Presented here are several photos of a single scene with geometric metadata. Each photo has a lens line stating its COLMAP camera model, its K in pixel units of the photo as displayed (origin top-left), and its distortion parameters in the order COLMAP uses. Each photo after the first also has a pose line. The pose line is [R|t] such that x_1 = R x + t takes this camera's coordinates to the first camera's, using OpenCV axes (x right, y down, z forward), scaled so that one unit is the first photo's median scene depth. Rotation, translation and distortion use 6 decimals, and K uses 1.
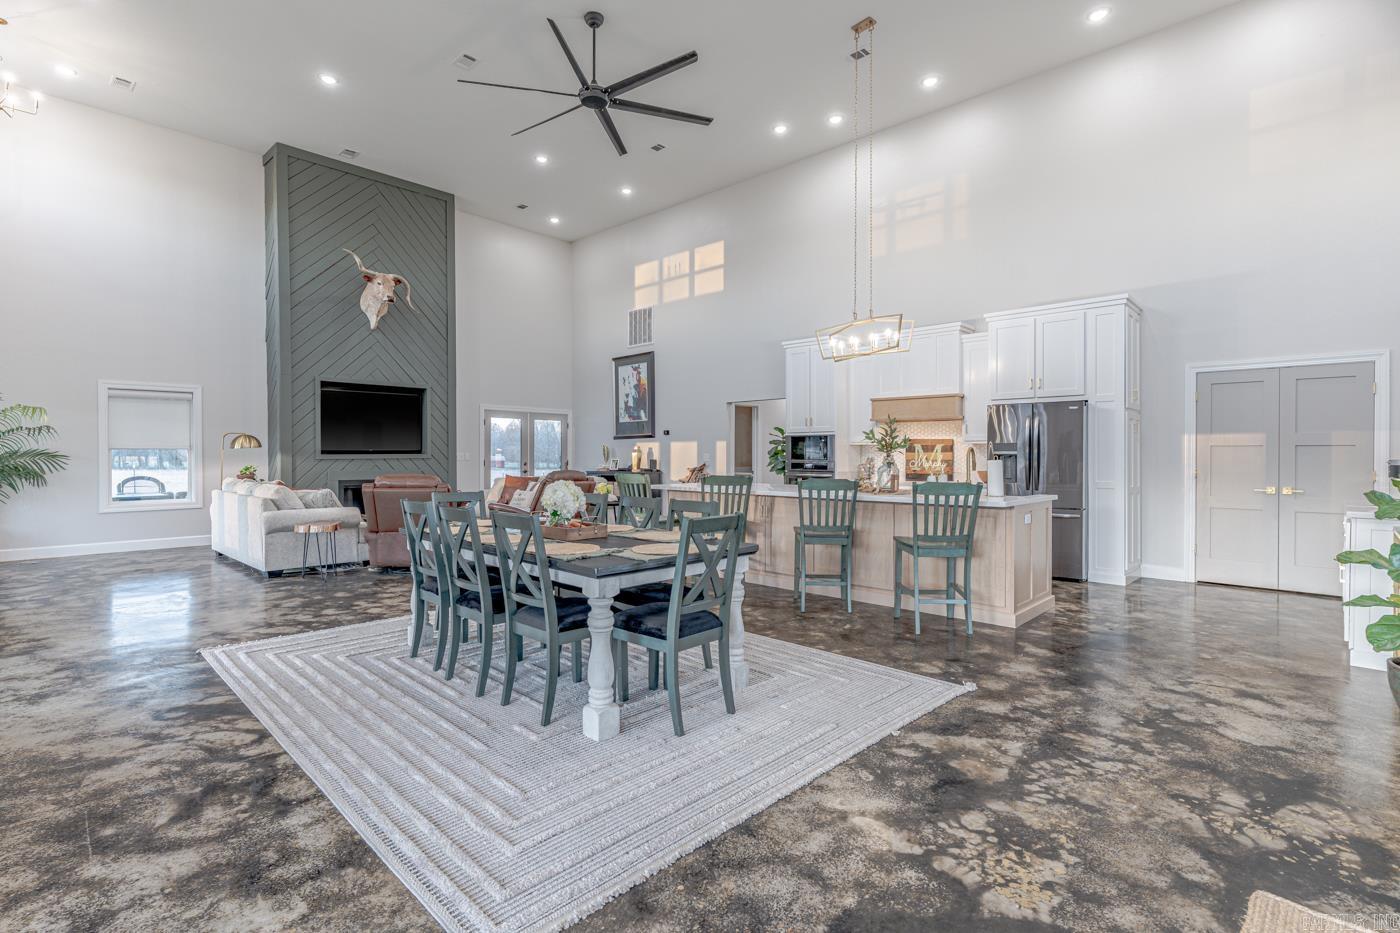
lens RADIAL K [[672.1, 0, 702.6], [0, 672.1, 461.4], [0, 0, 1]] dist [0.003205, 0.000749]
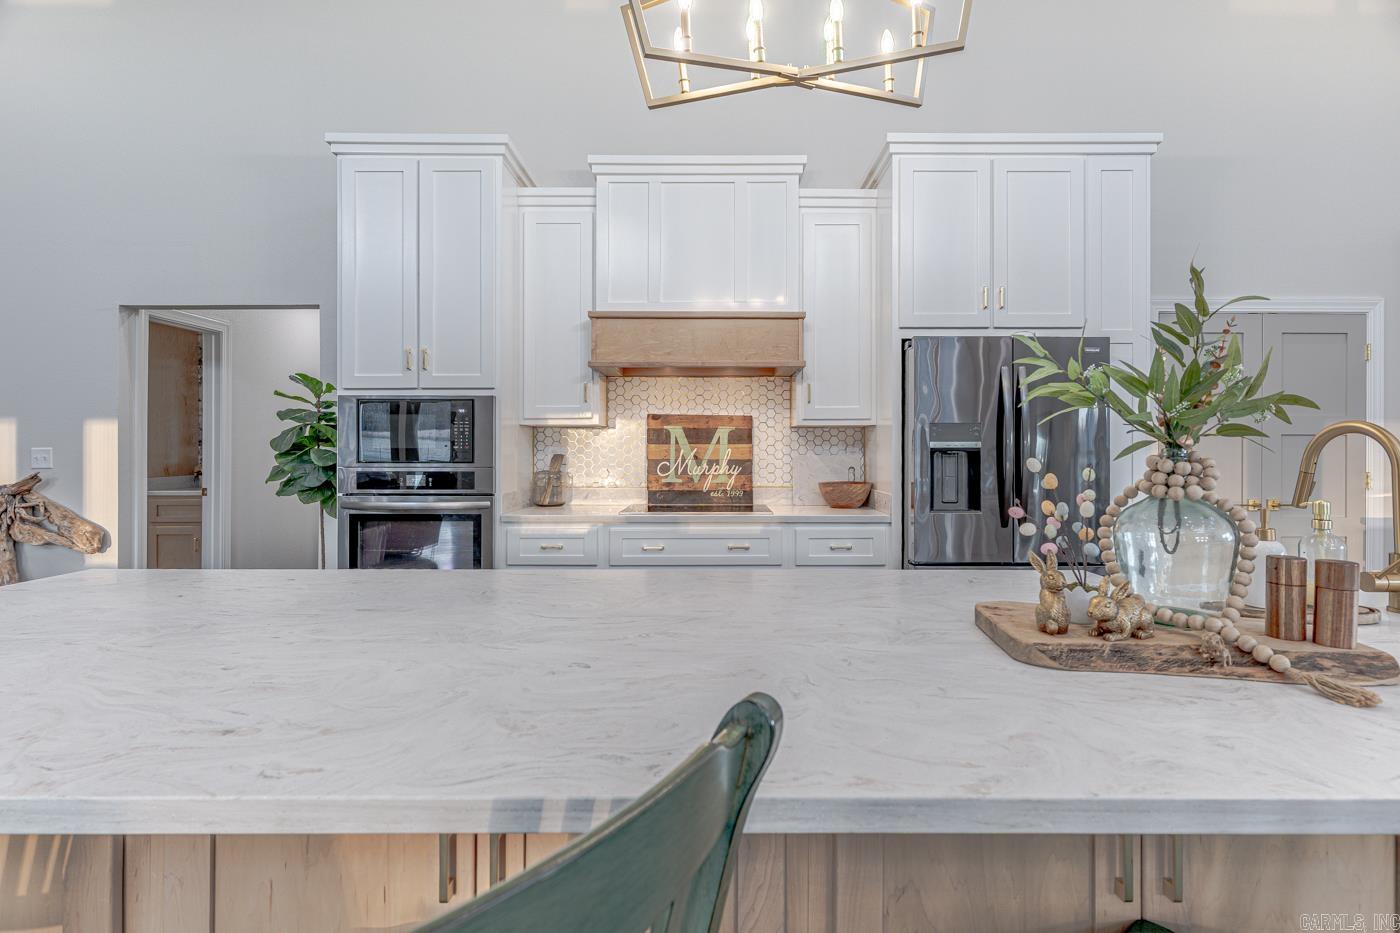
lens RADIAL K [[672.1, 0, 703.4], [0, 672.1, 444.0], [0, 0, 1]] dist [0.003205, 0.000749]
pose [[0.730004, 0.001056, 0.683442, 0.017615], [0.007078, 0.999933, -0.009105, -0.007404], [-0.683406, 0.011484, 0.729948, 0.534588]]
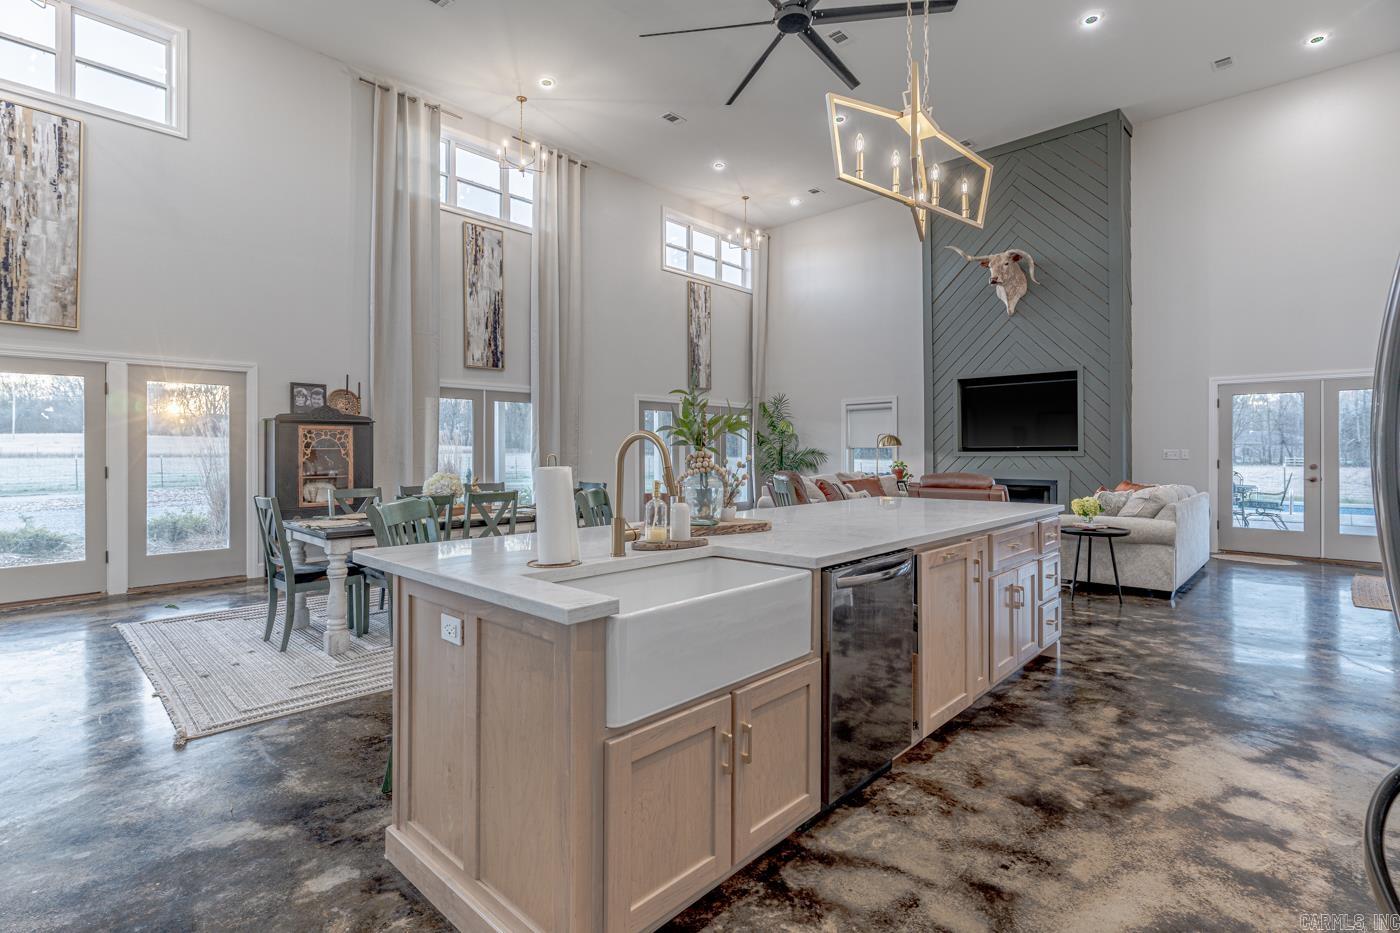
lens RADIAL K [[672.1, 0, 688.9], [0, 672.1, 449.4], [0, 0, 1]] dist [0.003205, 0.000749]
pose [[-0.014773, -0.004793, -0.999879, 0.412840], [-0.007976, 0.999957, -0.004676, -0.005696], [0.999859, 0.007906, -0.014810, 0.554055]]
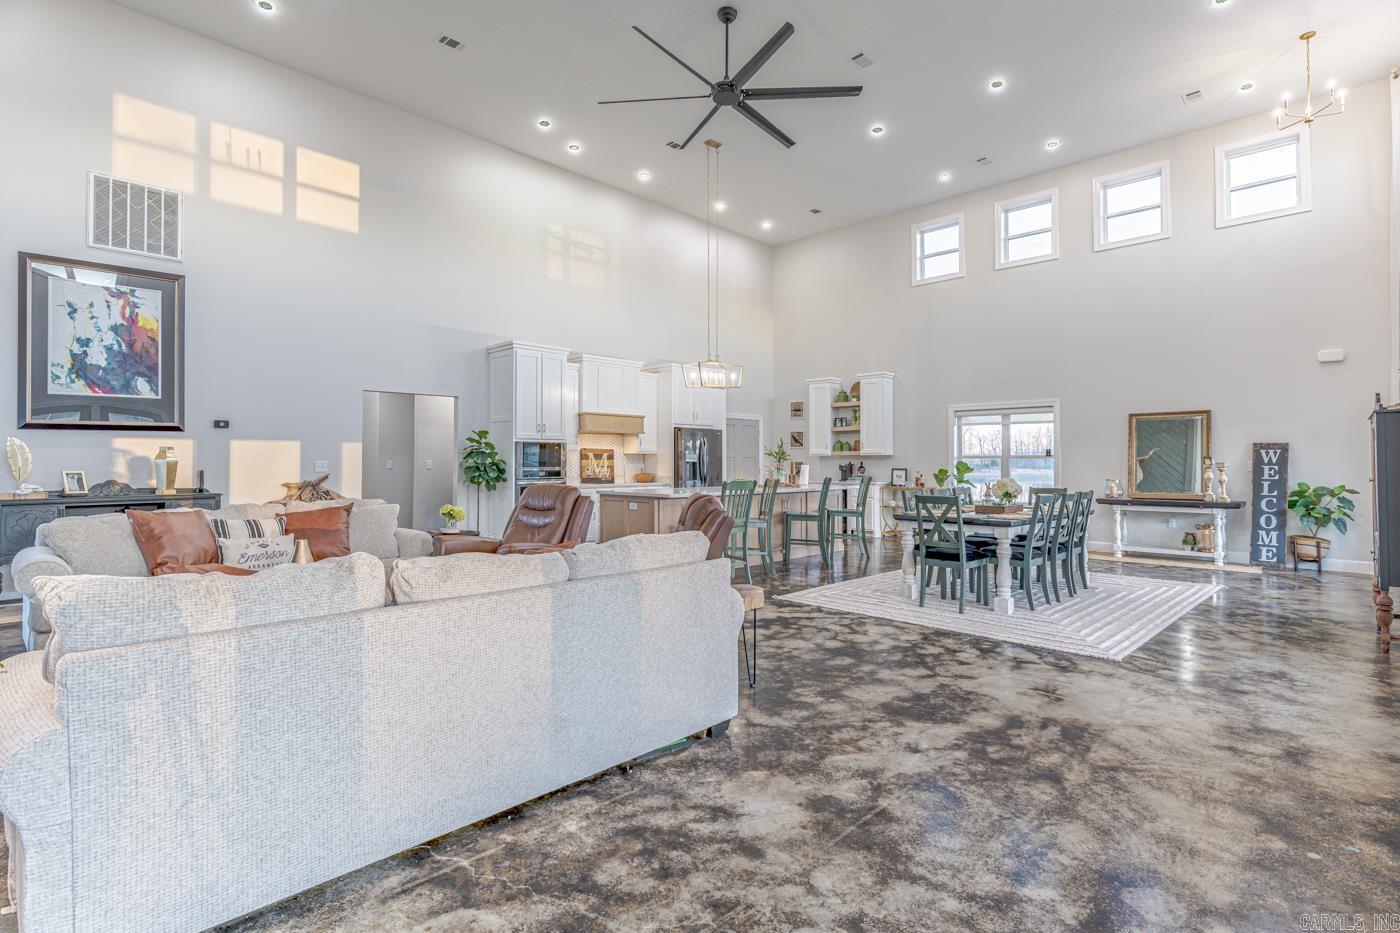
lens RADIAL K [[672.1, 0, 706.2], [0, 672.1, 457.4], [0, 0, 1]] dist [0.003205, 0.000749]
pose [[0.015077, 0.003799, 0.999879, -0.702573], [0.009592, 0.999946, -0.003944, -0.009025], [-0.999840, 0.009651, 0.015040, 0.637612]]
